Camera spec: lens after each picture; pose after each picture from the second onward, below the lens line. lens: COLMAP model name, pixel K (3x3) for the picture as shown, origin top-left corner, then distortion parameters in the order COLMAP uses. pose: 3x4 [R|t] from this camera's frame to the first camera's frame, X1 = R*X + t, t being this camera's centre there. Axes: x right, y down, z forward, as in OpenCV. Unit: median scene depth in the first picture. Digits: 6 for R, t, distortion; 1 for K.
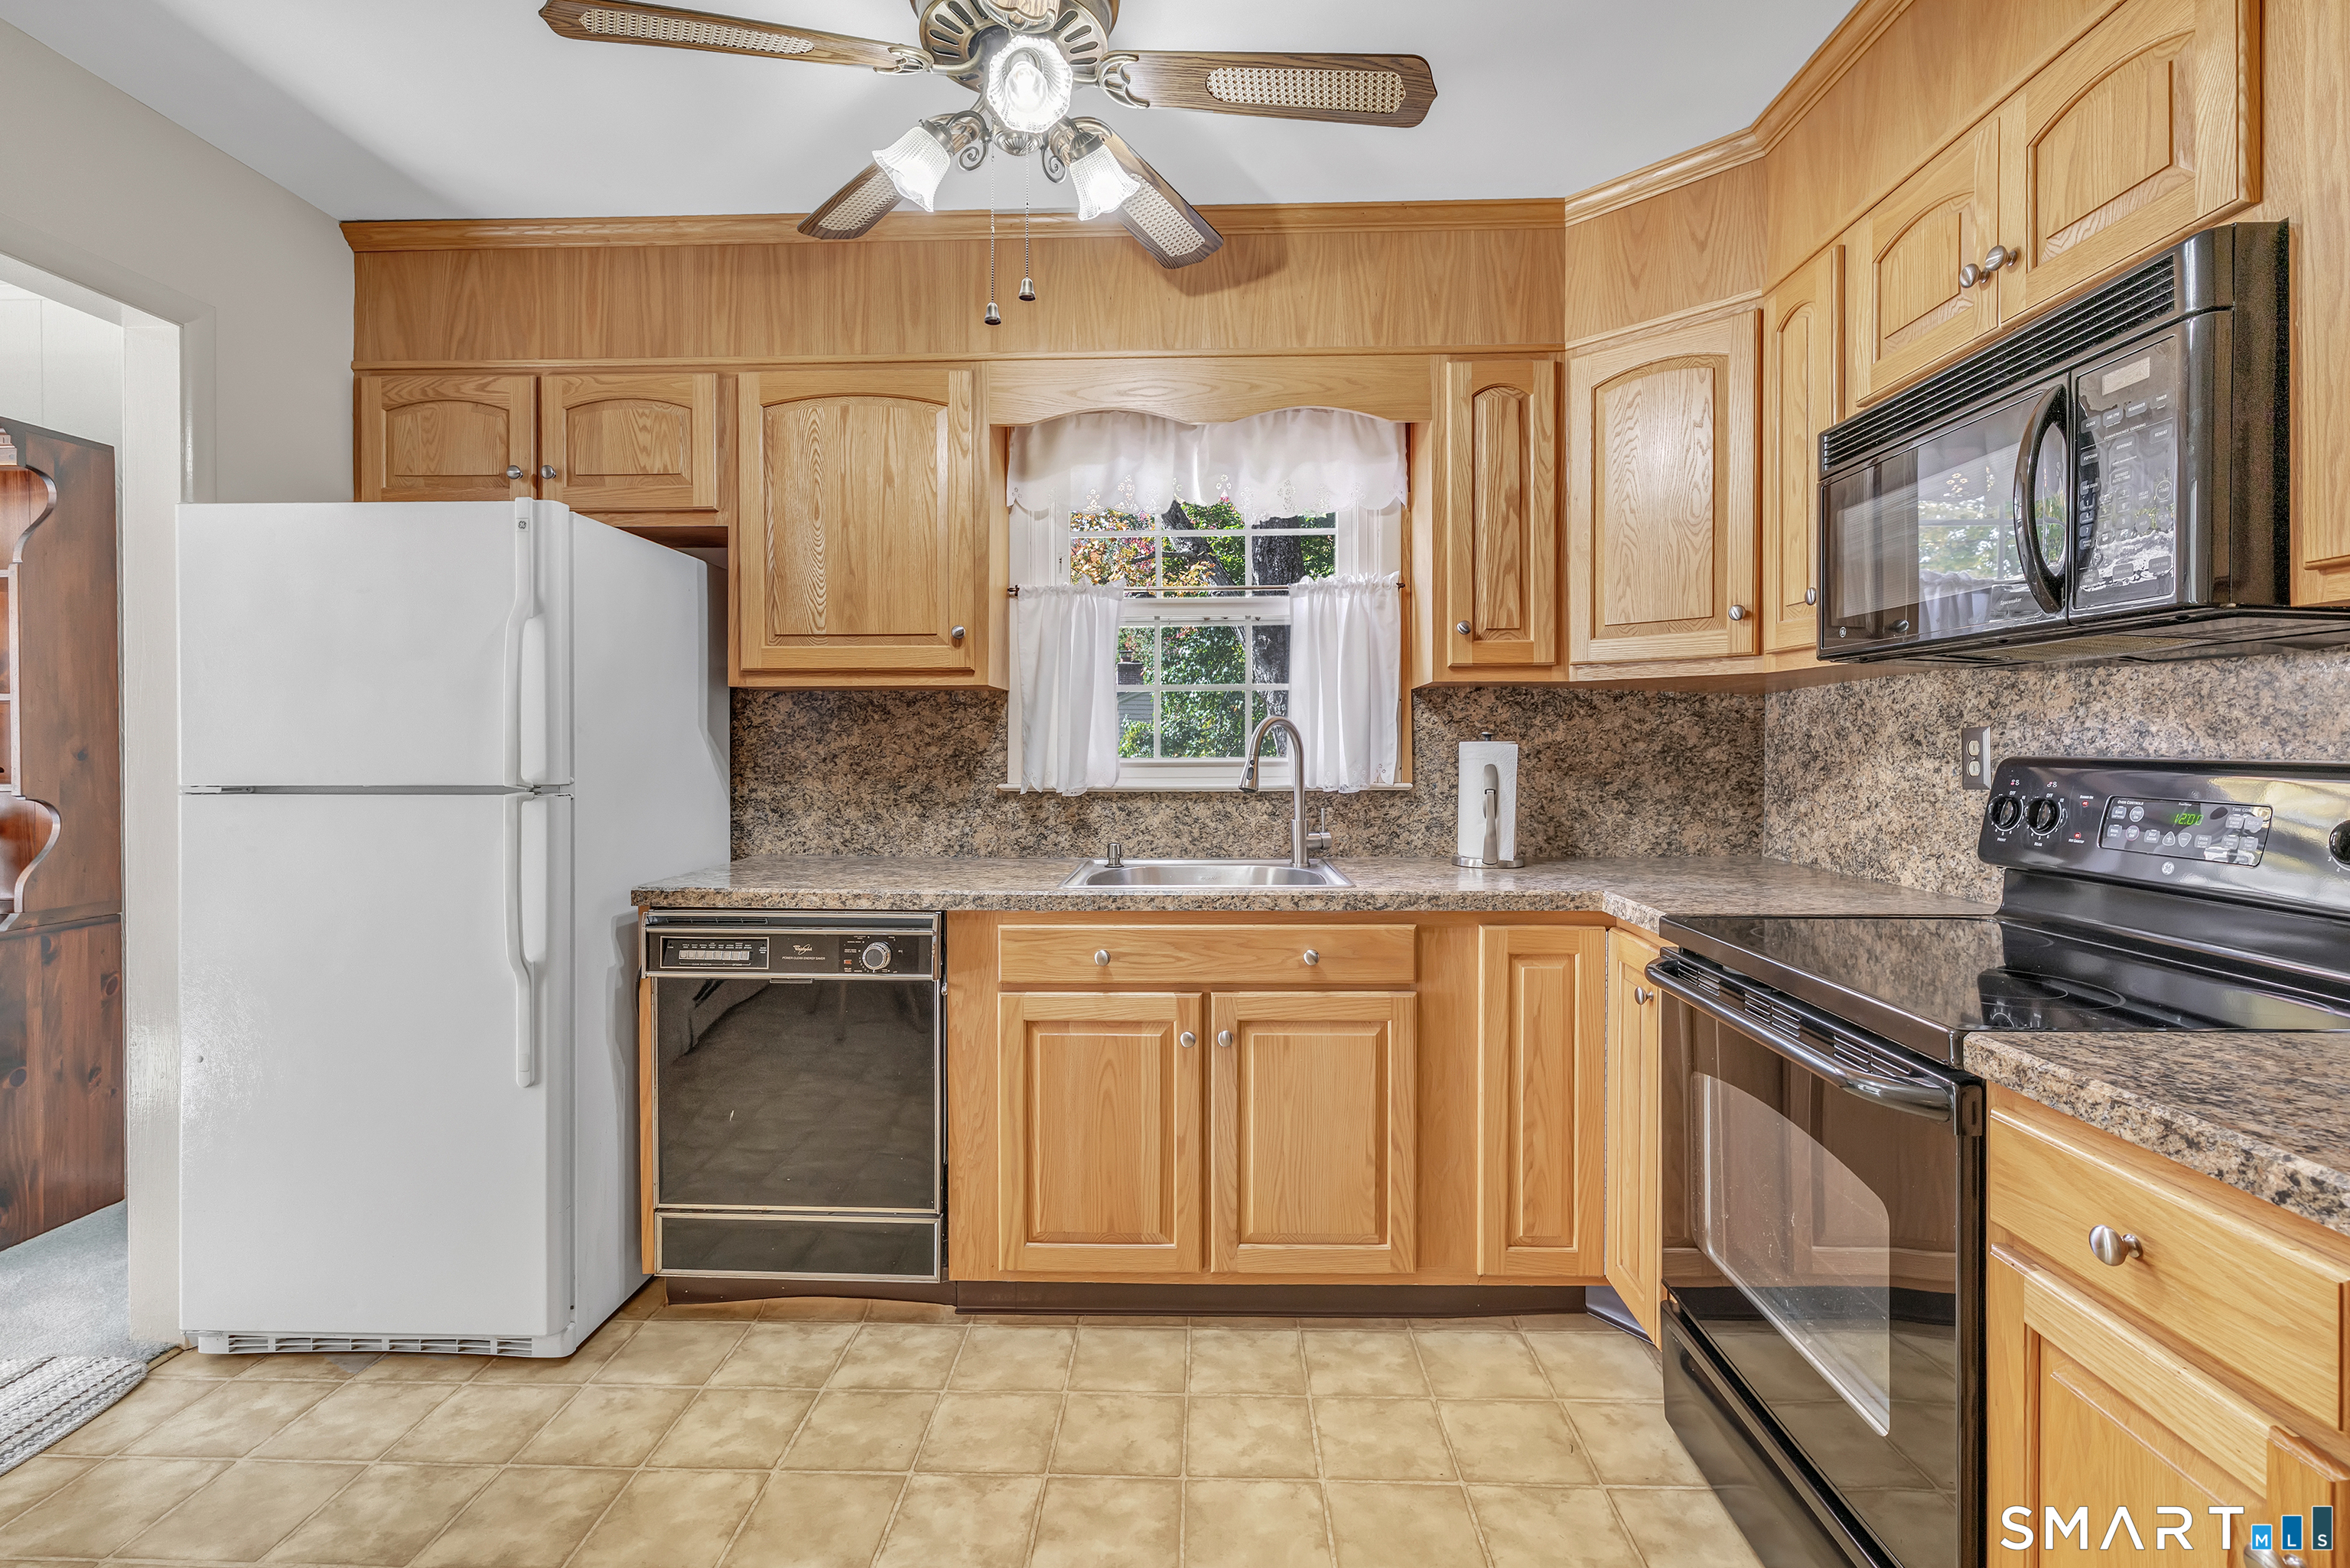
lens RADIAL K [[1089.7, 0, 1181.2], [0, 1089.7, 754.9], [0, 0, 1]] dist [-0.000238, 0.000300]
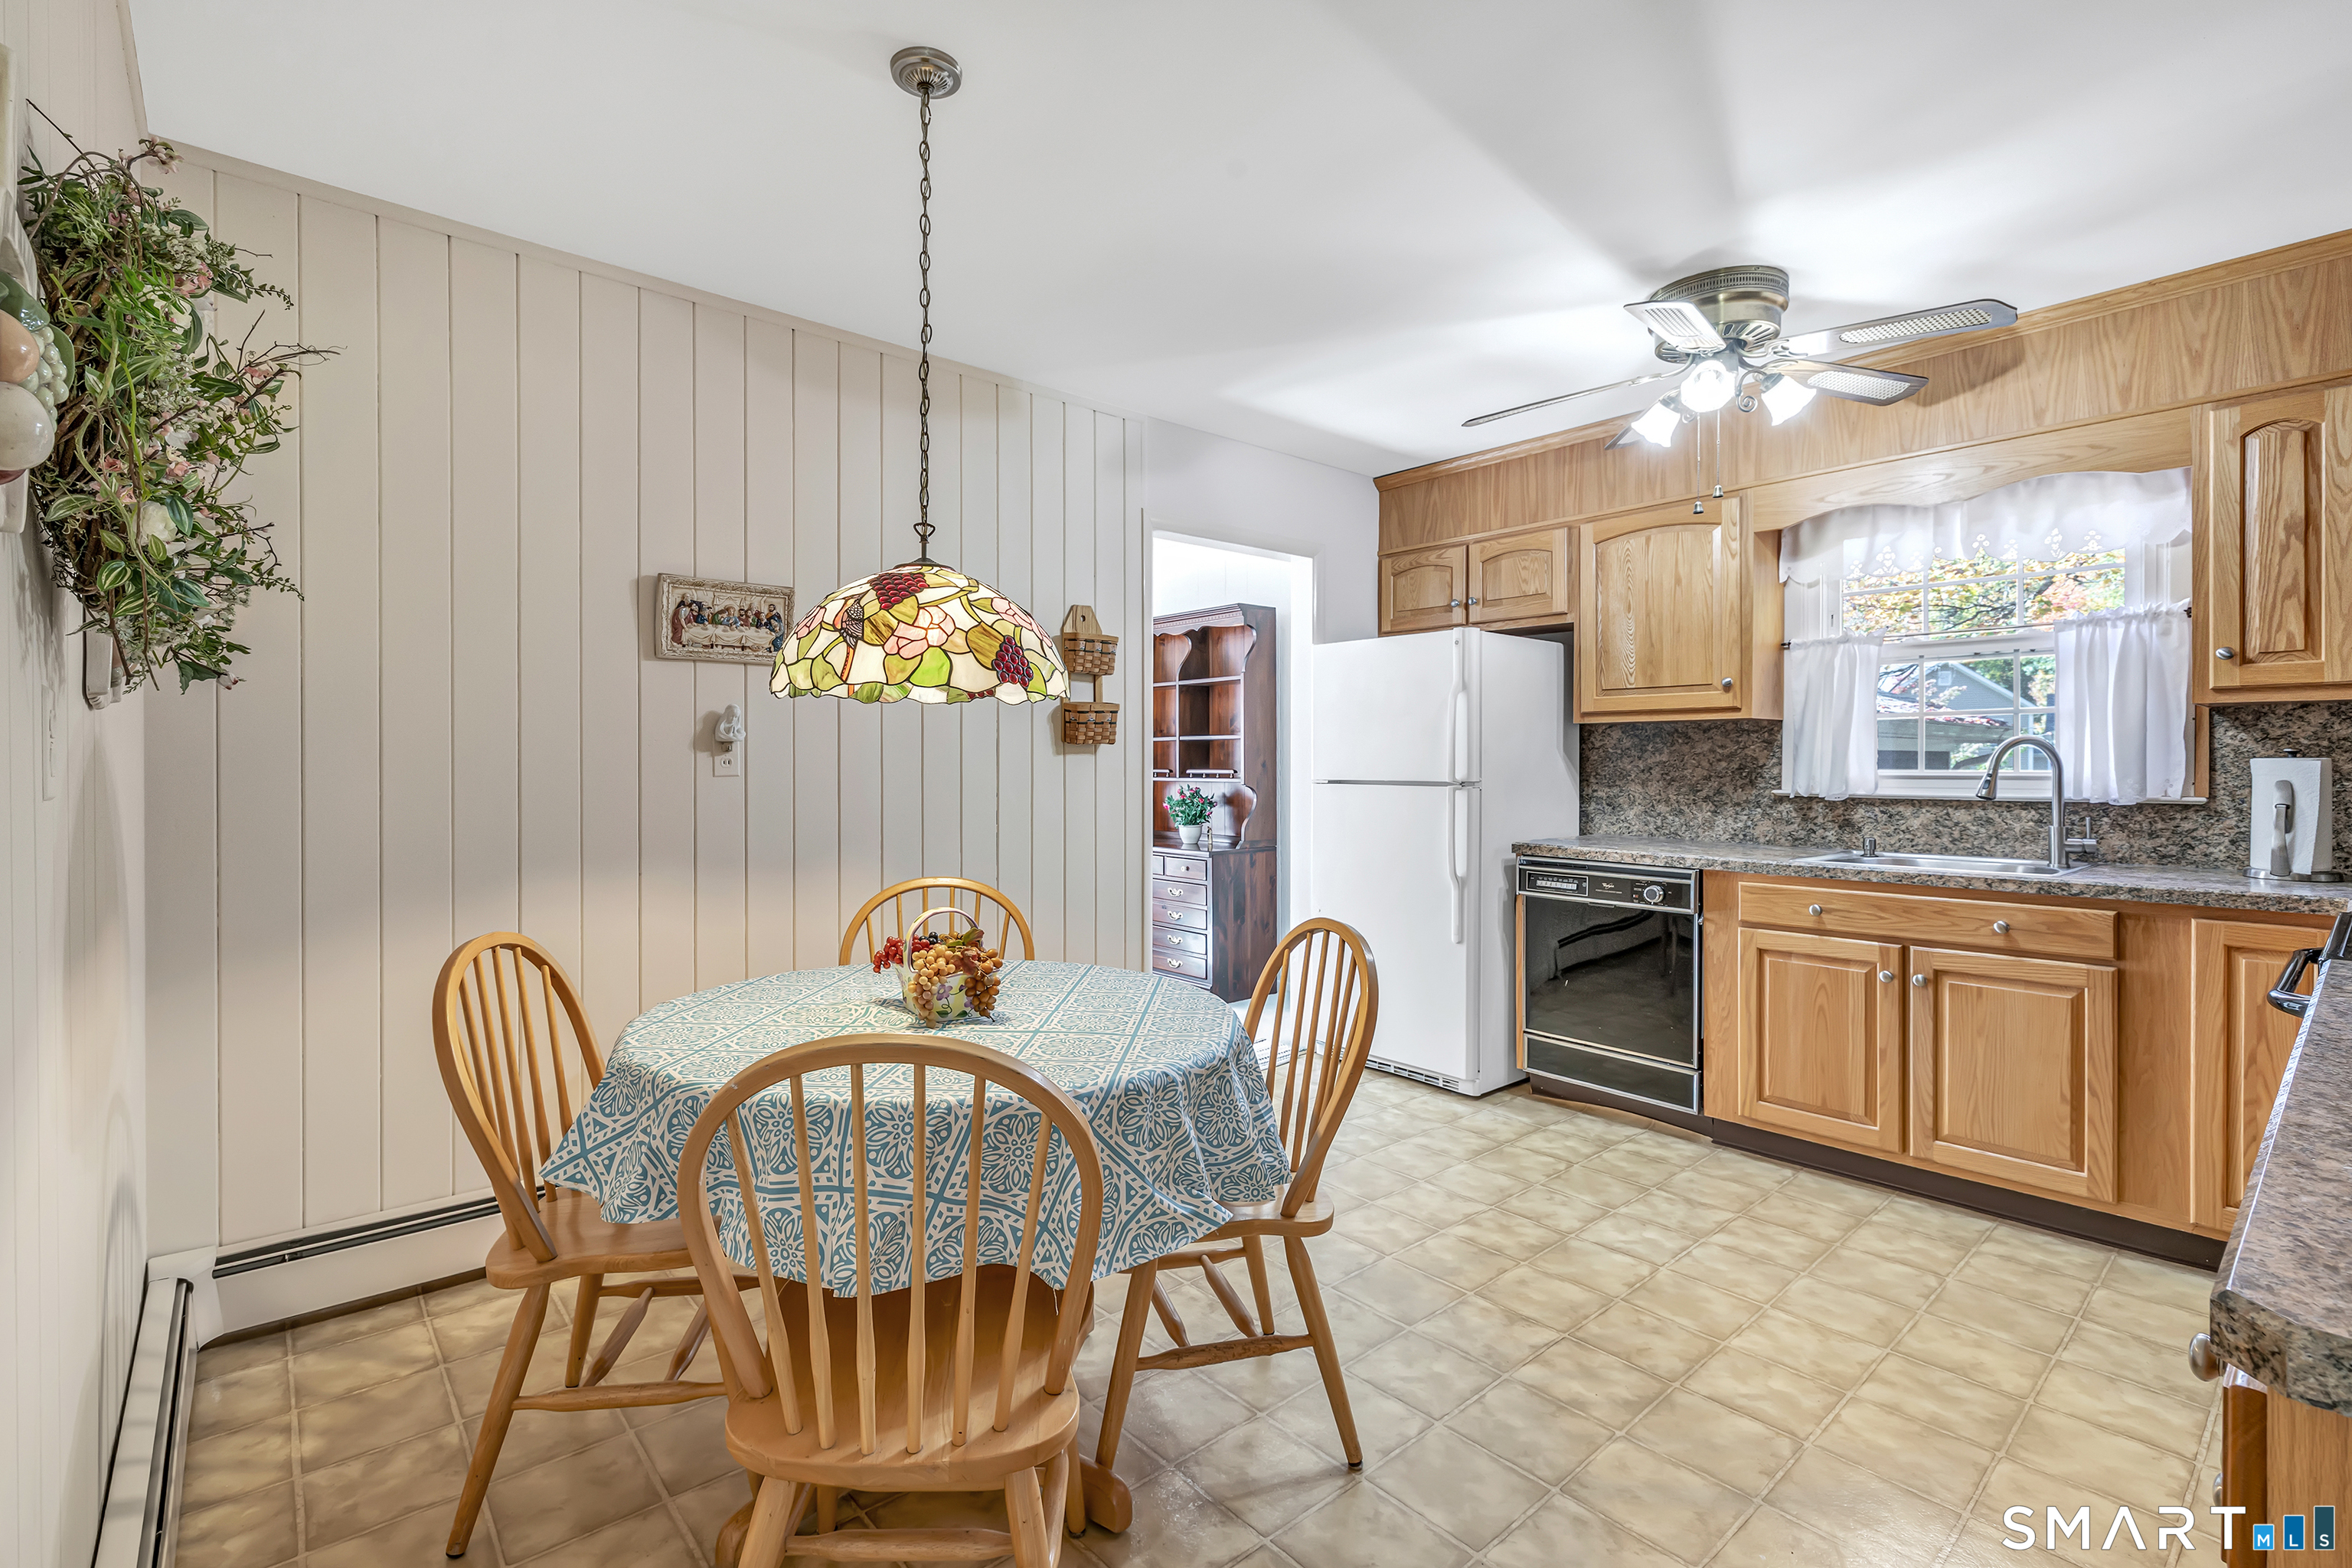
lens RADIAL K [[1056.2, 0, 1158.2], [0, 1056.2, 759.8], [0, 0, 1]] dist [0.001281, 0.001300]
pose [[0.674807, 0.000984, -0.737993, 0.314876], [-0.008657, 0.999941, -0.006583, 0.005410], [0.737943, 0.010830, 0.674776, -0.487035]]
